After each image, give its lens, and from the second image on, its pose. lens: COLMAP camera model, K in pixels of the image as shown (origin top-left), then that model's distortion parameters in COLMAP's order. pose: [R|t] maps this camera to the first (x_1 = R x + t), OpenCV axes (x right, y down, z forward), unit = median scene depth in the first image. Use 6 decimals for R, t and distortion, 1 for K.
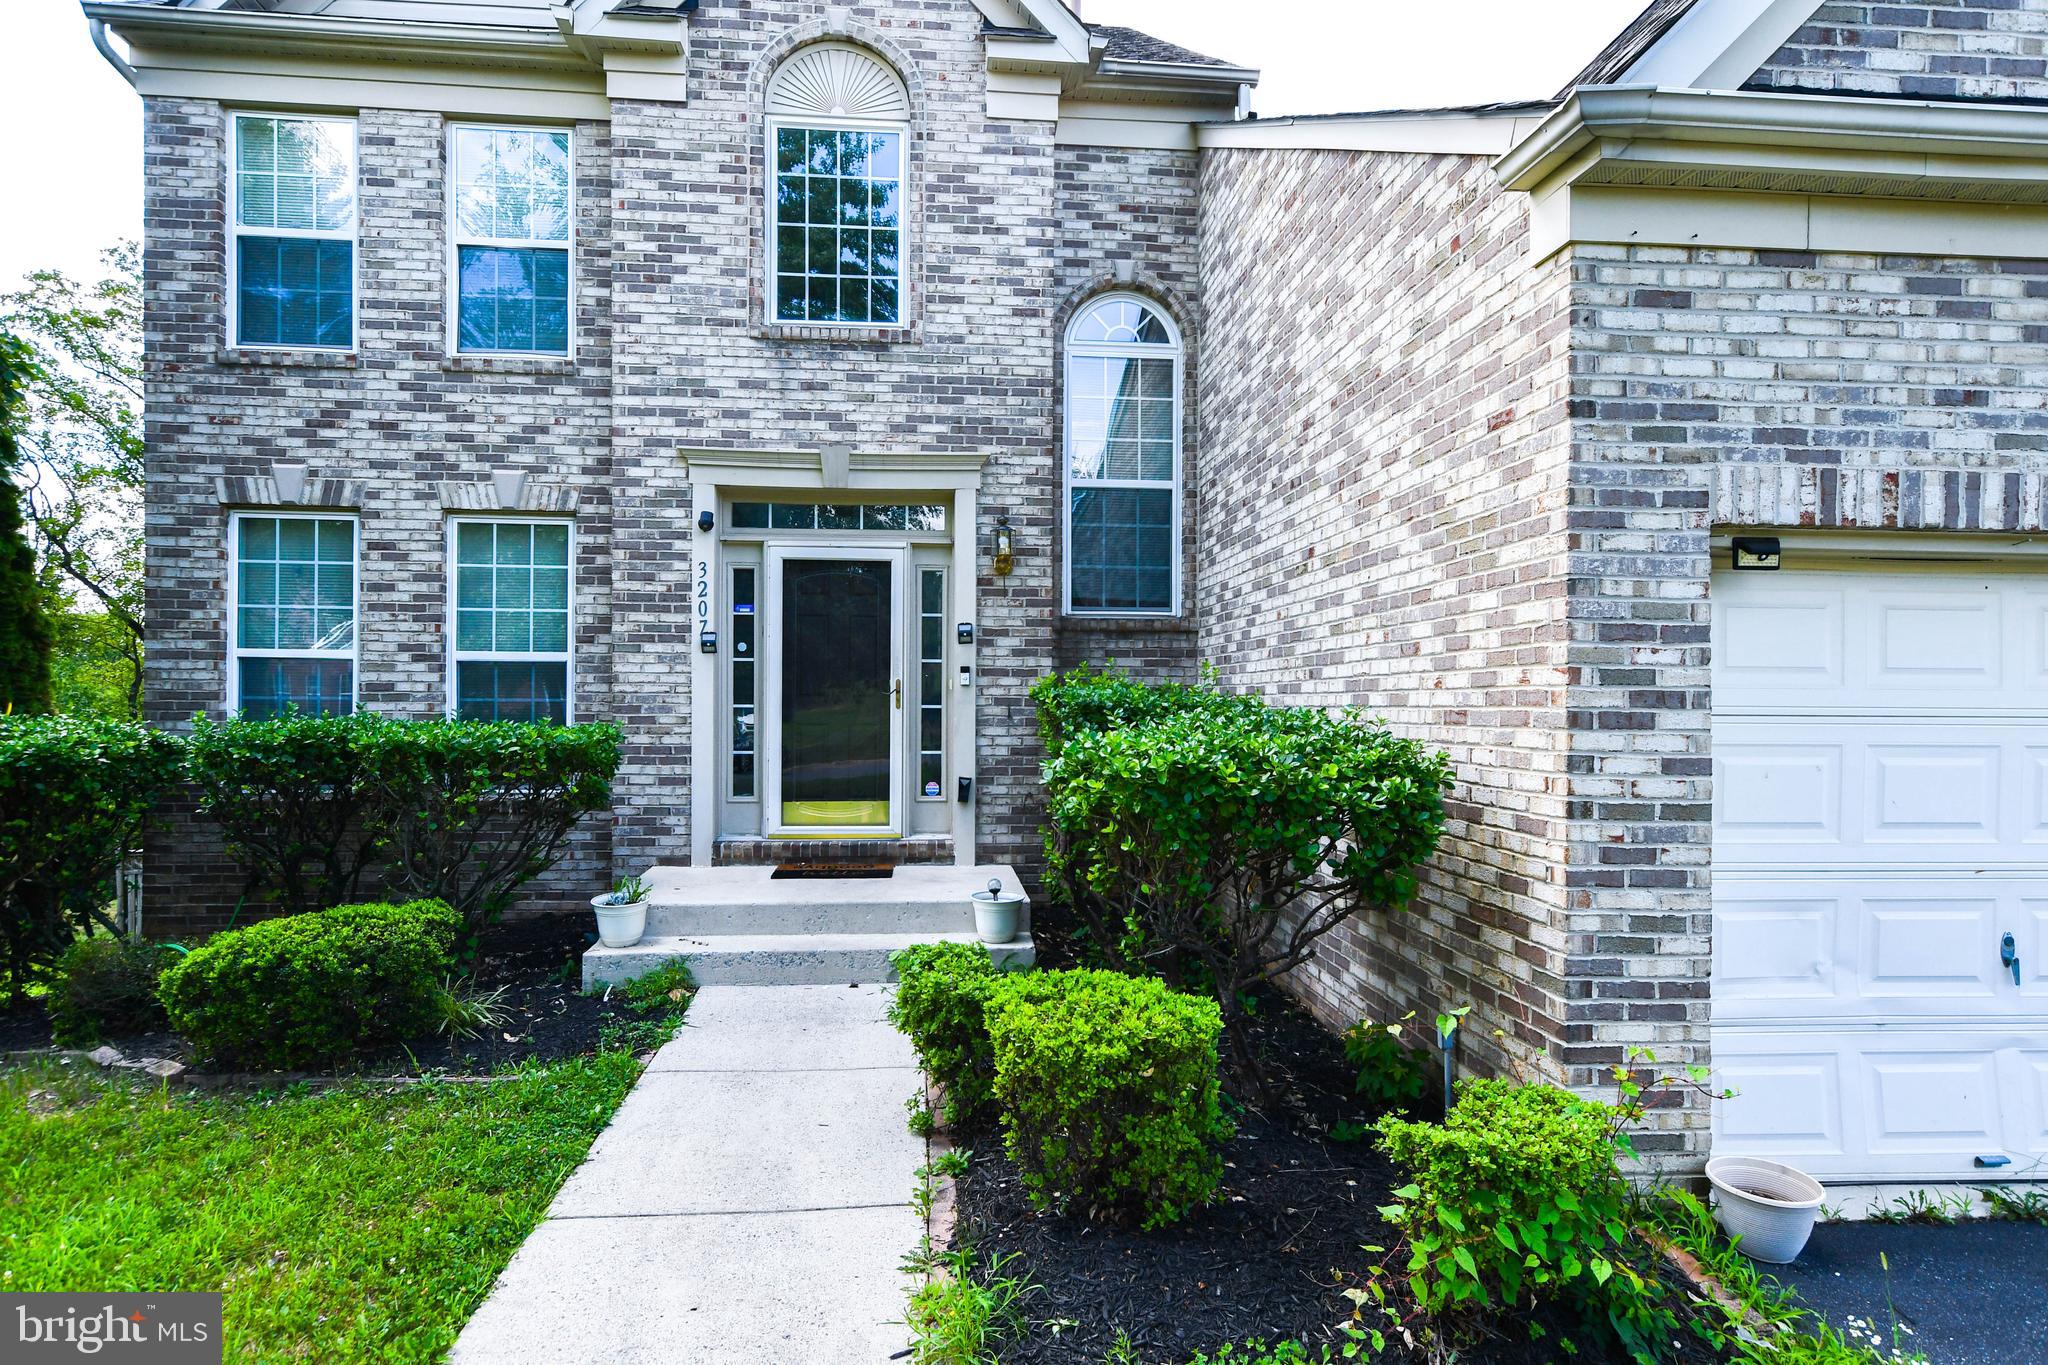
lens RADIAL K [[1097.4, 0, 1032.9], [0, 1097.4, 699.8], [0, 0, 1]] dist [-0.001739, 0.014160]
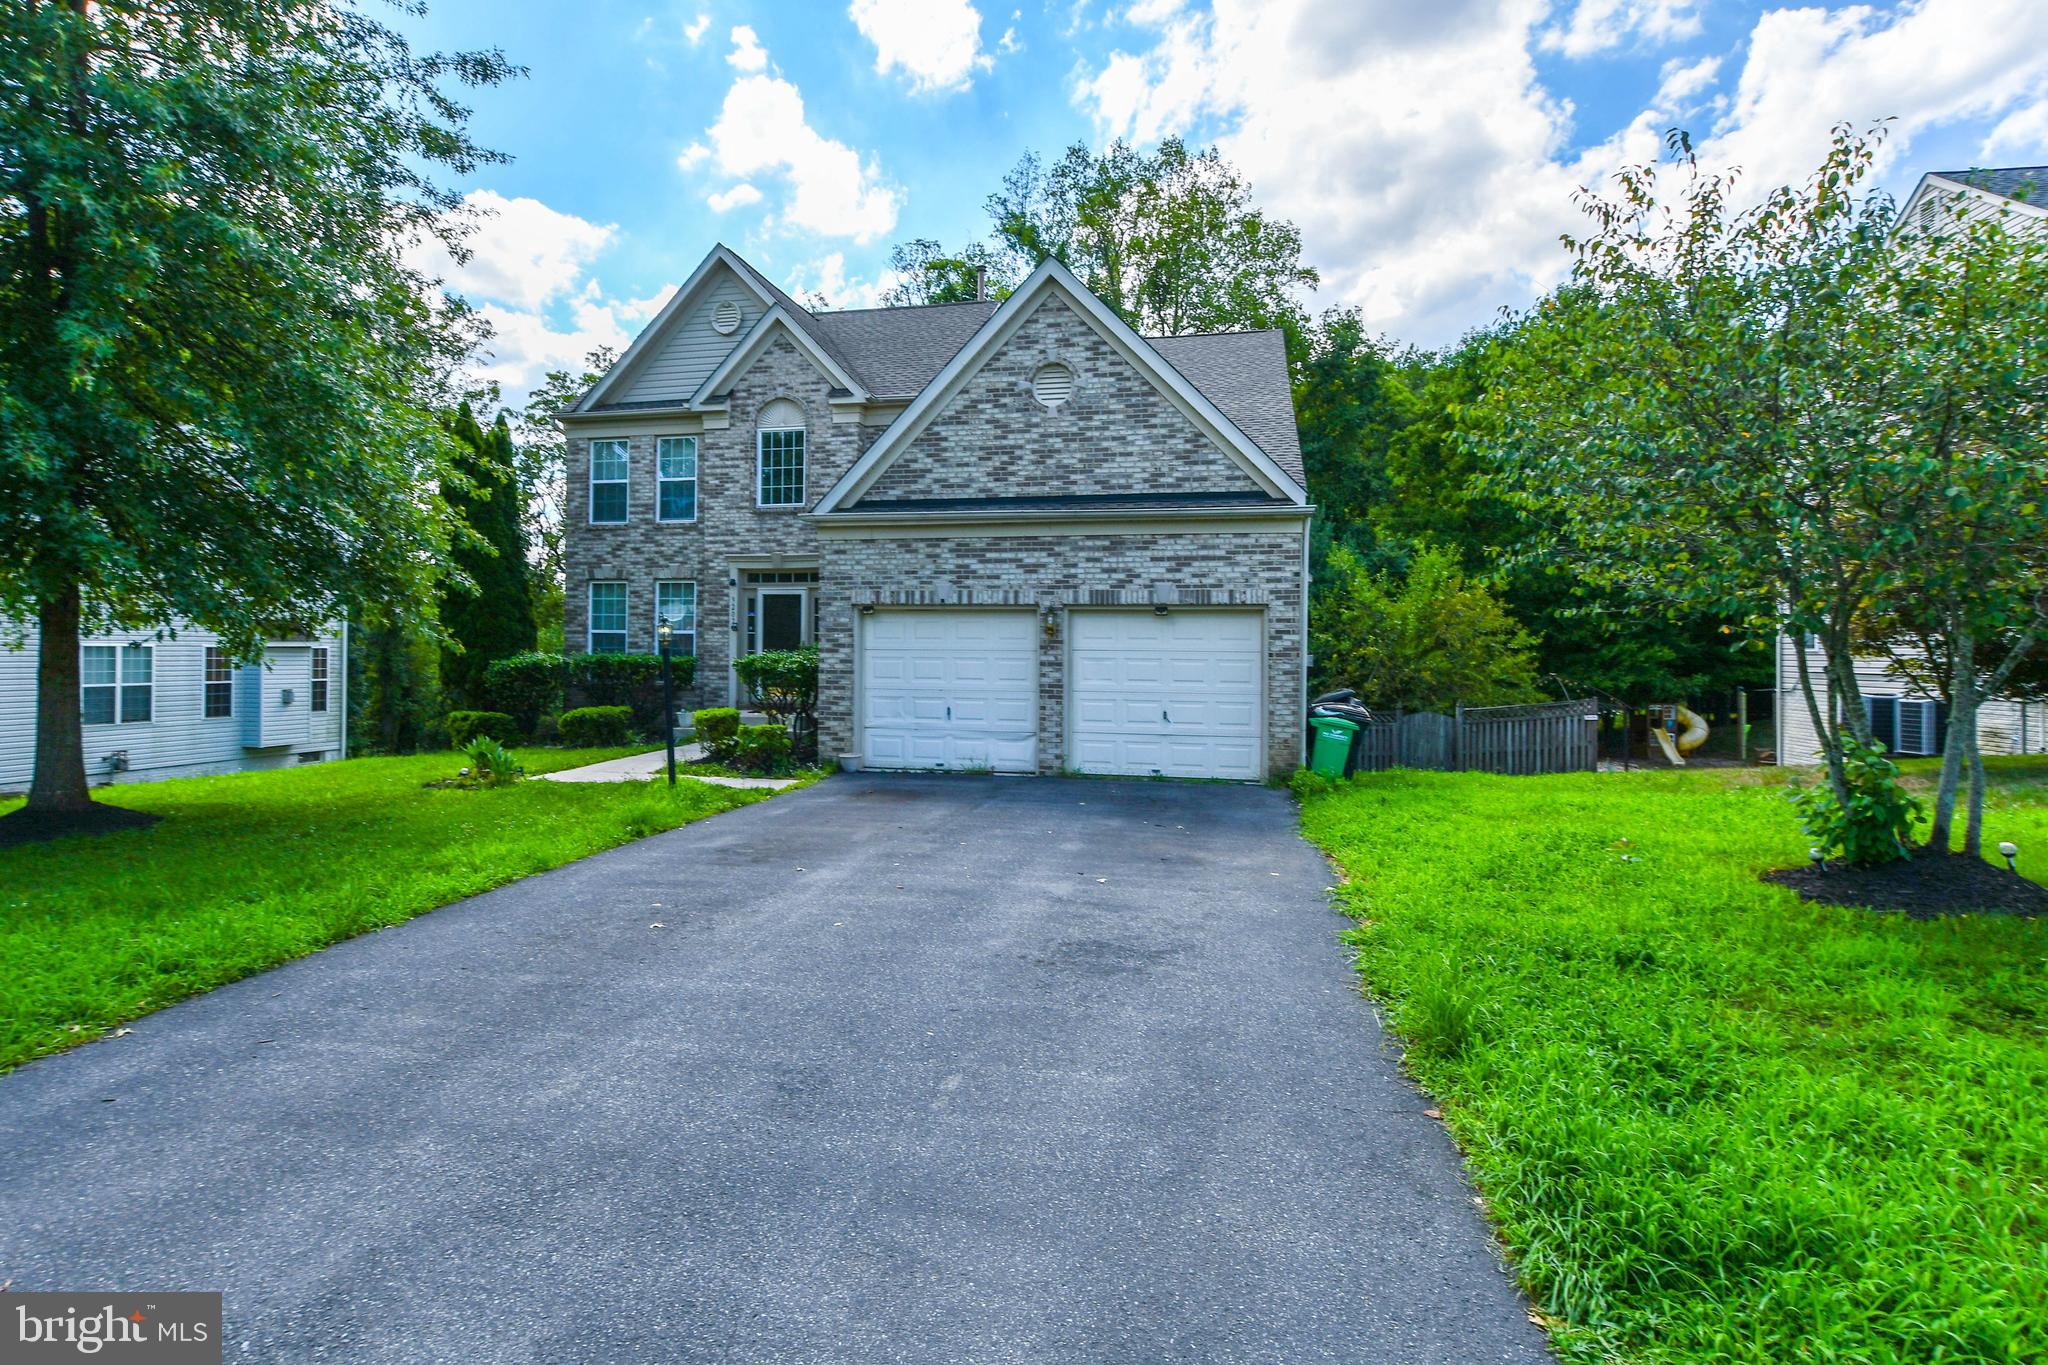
lens RADIAL K [[1033.1, 0, 1016.8], [0, 1033.1, 635.3], [0, 0, 1]] dist [-0.001366, 0.000187]
pose [[0.954278, -0.004398, -0.298889, 1.101715], [-0.001552, 0.999805, -0.019665, 0.017190], [0.298917, 0.019229, 0.954085, -1.190592]]
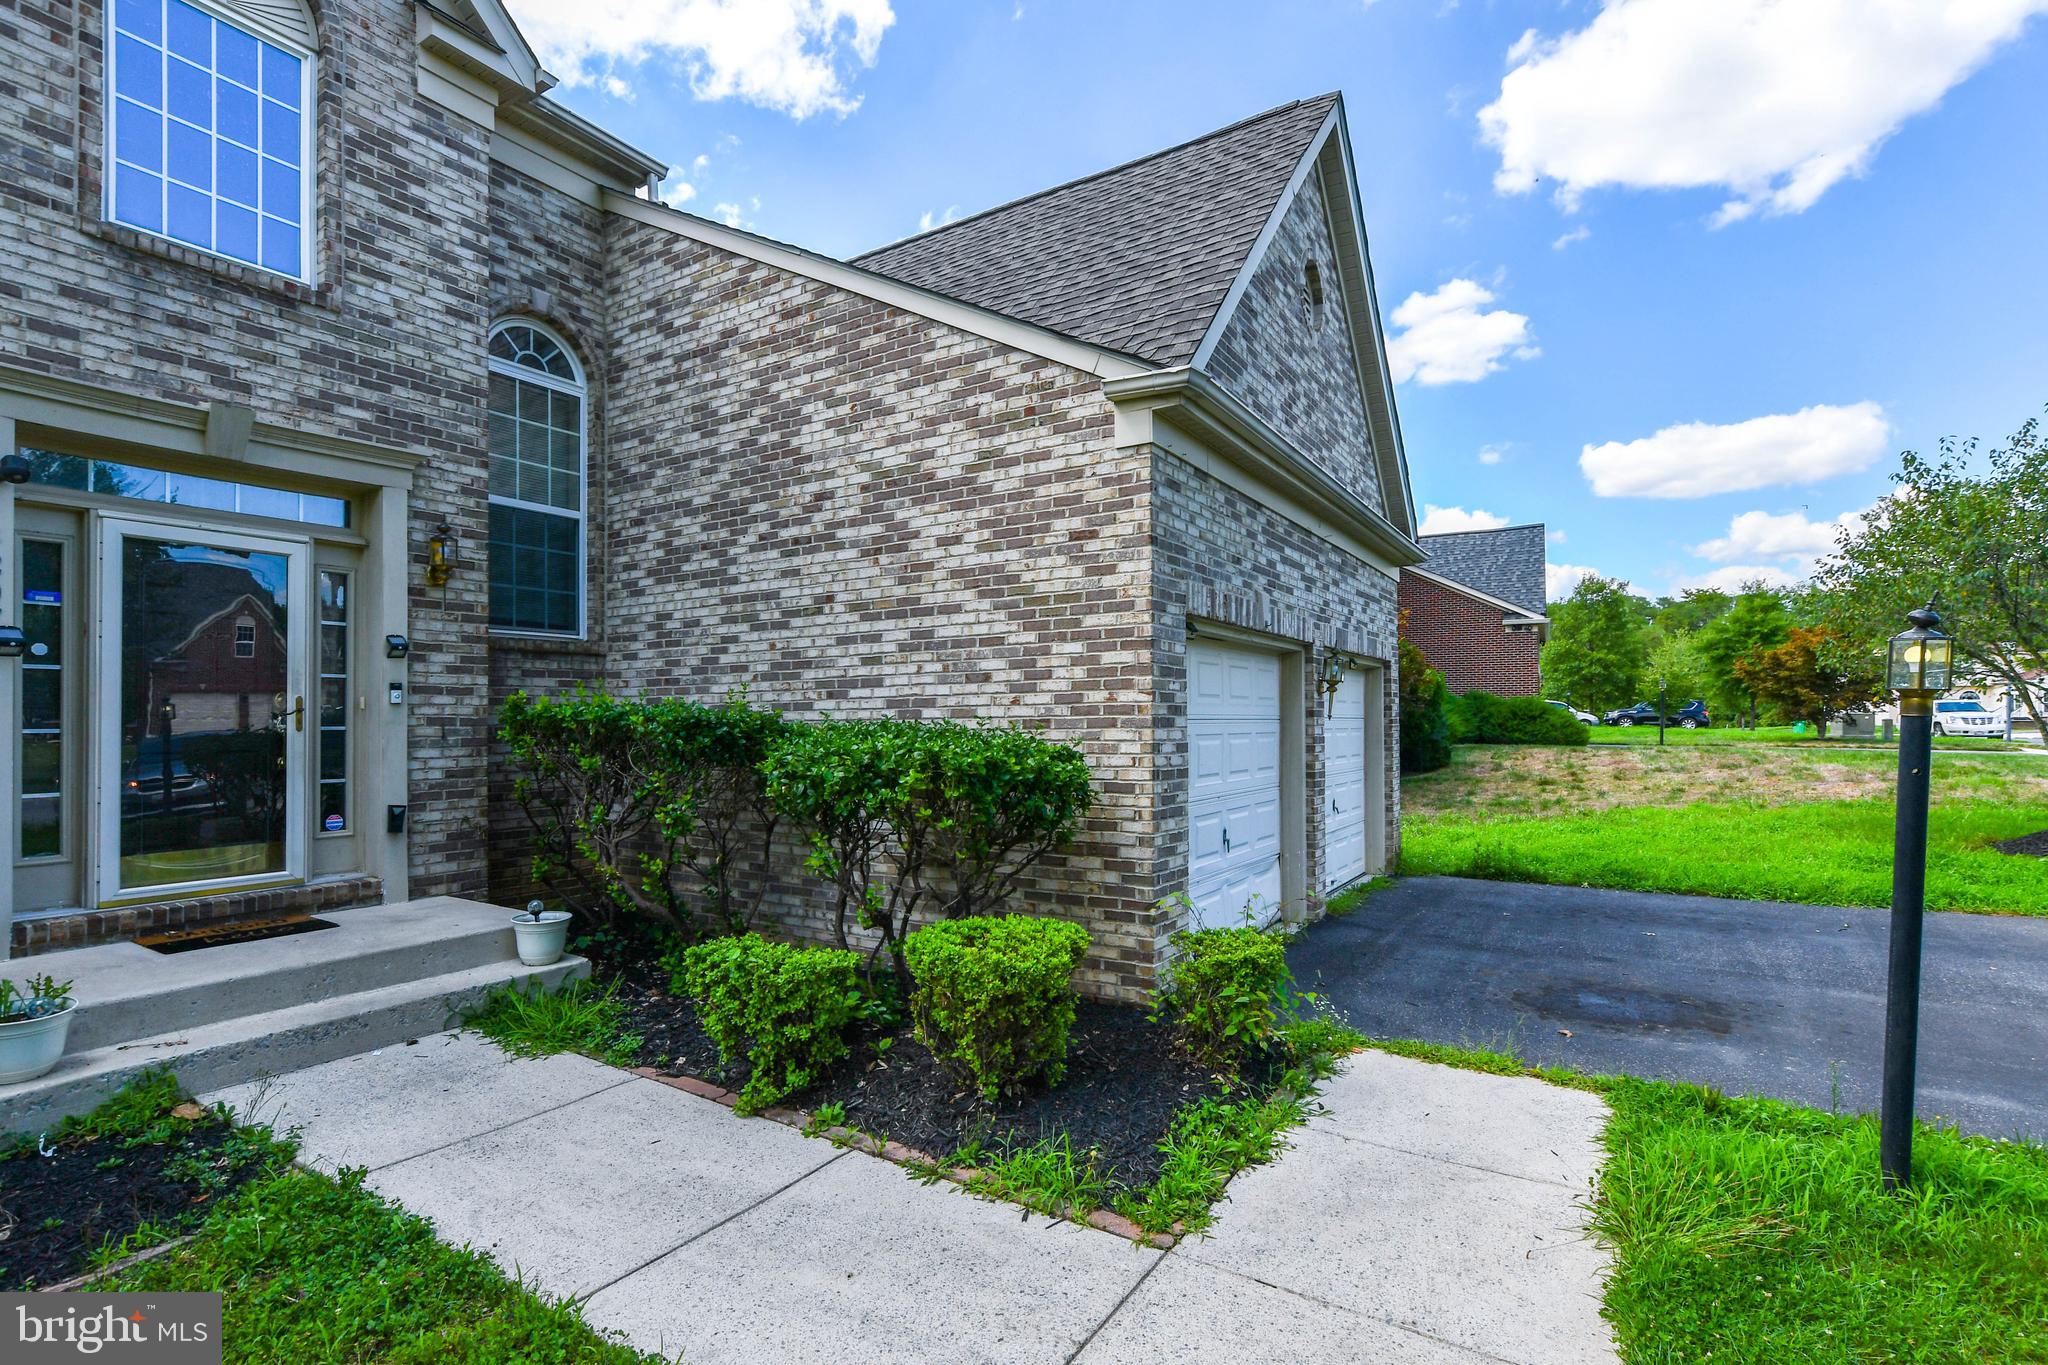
lens RADIAL K [[965.2, 0, 1001.3], [0, 965.2, 712.0], [0, 0, 1]] dist [-0.011944, 0.006724]
pose [[0.623040, -0.002191, 0.782187, -0.371296], [0.011423, 0.999915, -0.006298, 0.004273], [-0.782106, 0.012859, 0.623012, 0.114170]]
